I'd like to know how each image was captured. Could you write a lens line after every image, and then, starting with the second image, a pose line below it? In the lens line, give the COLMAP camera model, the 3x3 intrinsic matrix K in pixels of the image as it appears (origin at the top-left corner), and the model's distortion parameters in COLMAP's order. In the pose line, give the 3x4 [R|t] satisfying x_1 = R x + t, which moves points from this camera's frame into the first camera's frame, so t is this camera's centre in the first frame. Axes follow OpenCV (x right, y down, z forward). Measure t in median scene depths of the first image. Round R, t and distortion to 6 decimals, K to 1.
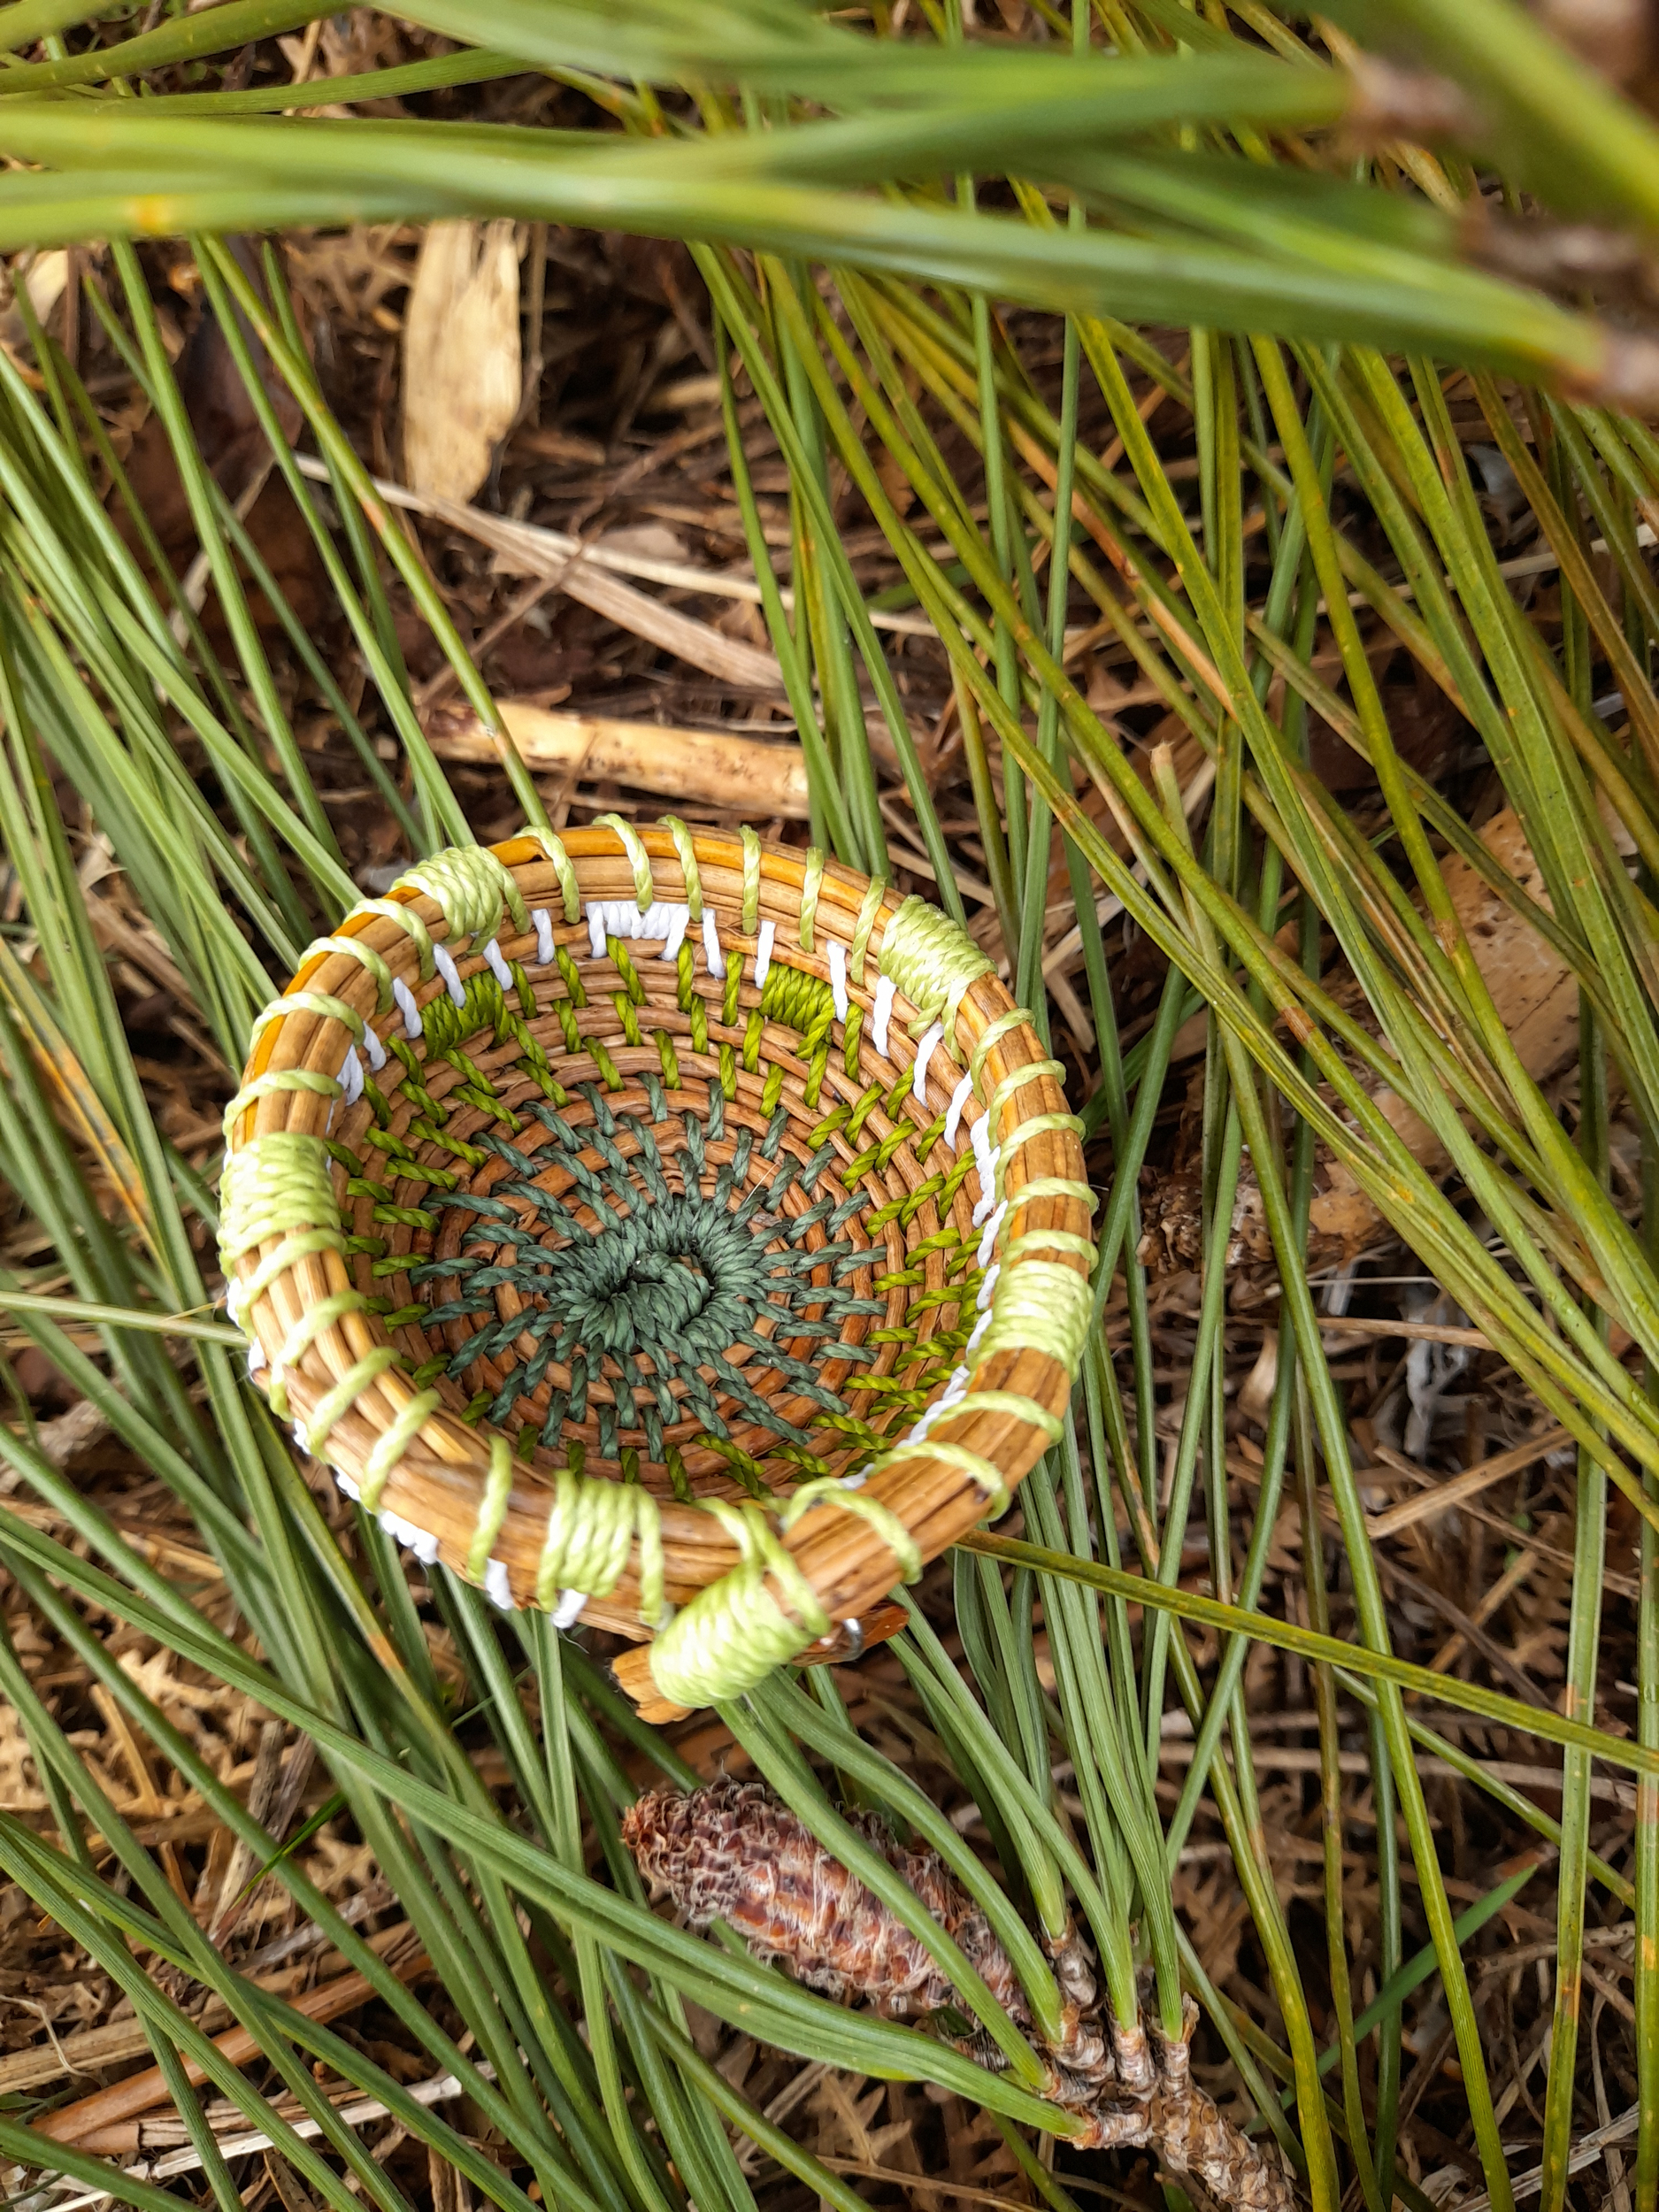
lens RADIAL K [[1834.4, 0, 871.1], [0, 1834.4, 1143.6], [0, 0, 1]] dist [-0.036337, -0.015068]
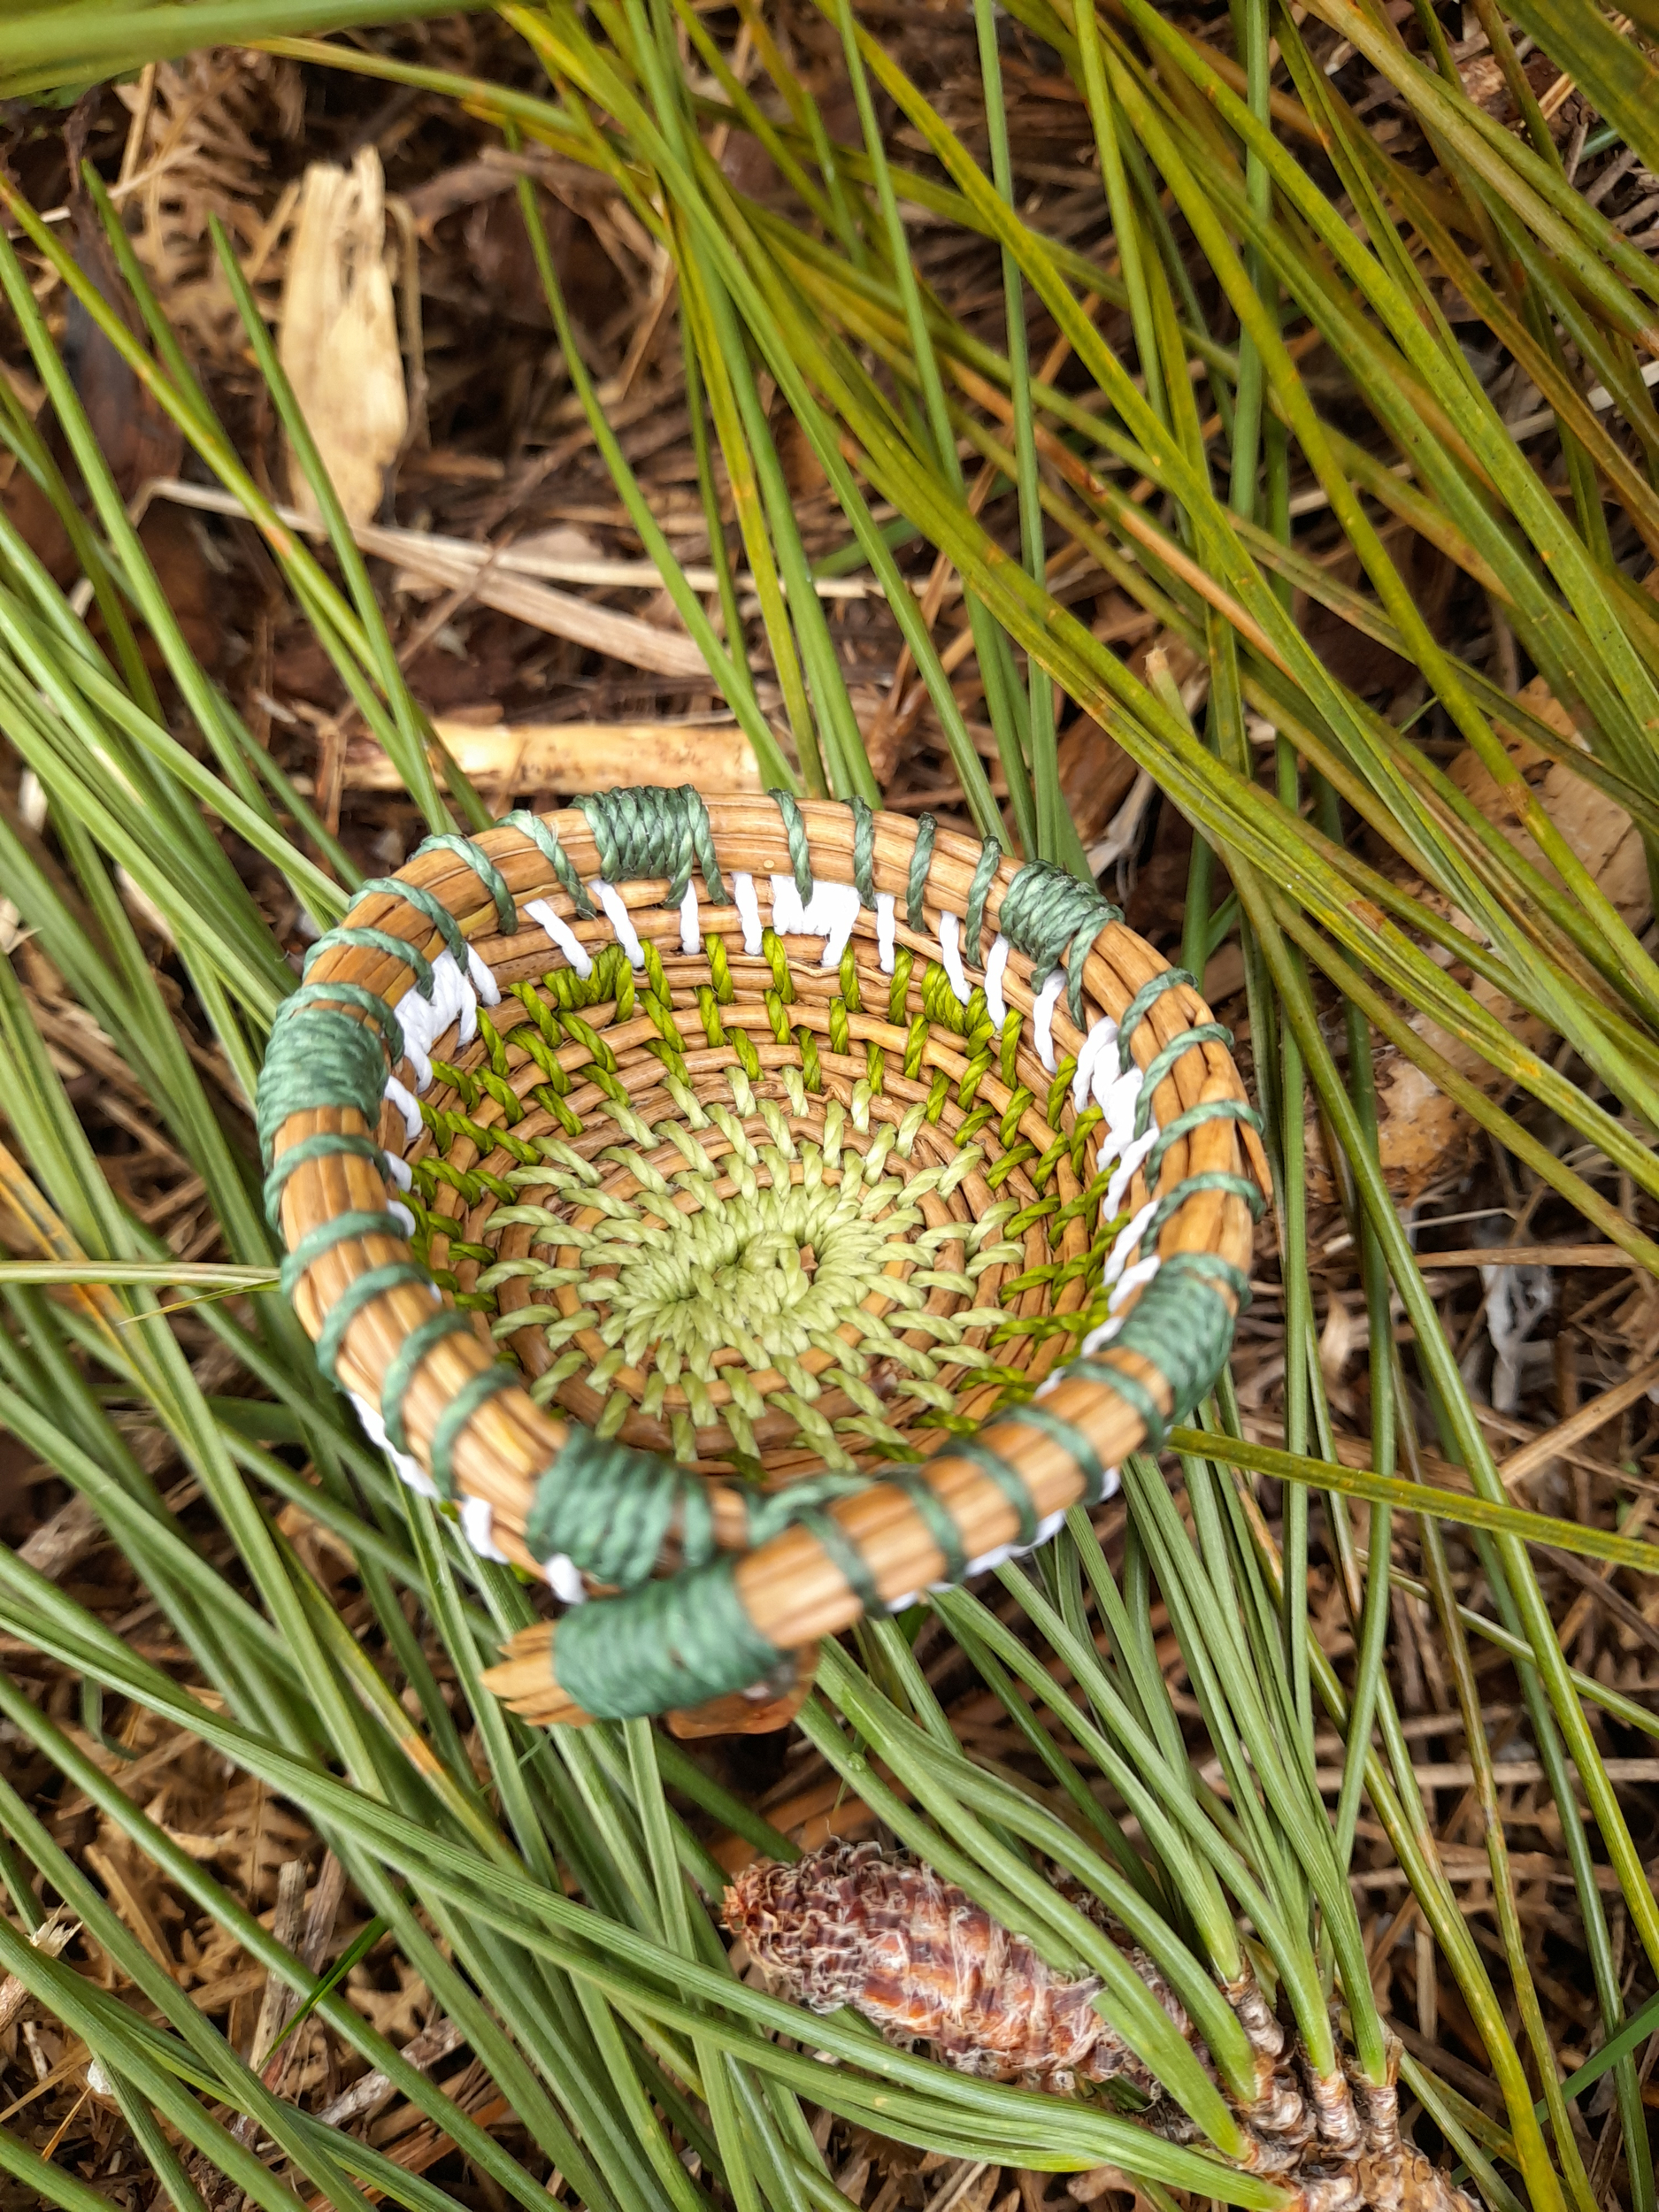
lens RADIAL K [[1834.4, 0, 826.1], [0, 1834.4, 1127.0], [0, 0, 1]] dist [-0.036337, -0.015068]
pose [[0.992701, -0.118388, 0.022981, -0.060170], [0.119724, 0.990352, -0.069774, 0.070831], [-0.014499, 0.072016, 0.997298, 0.111543]]
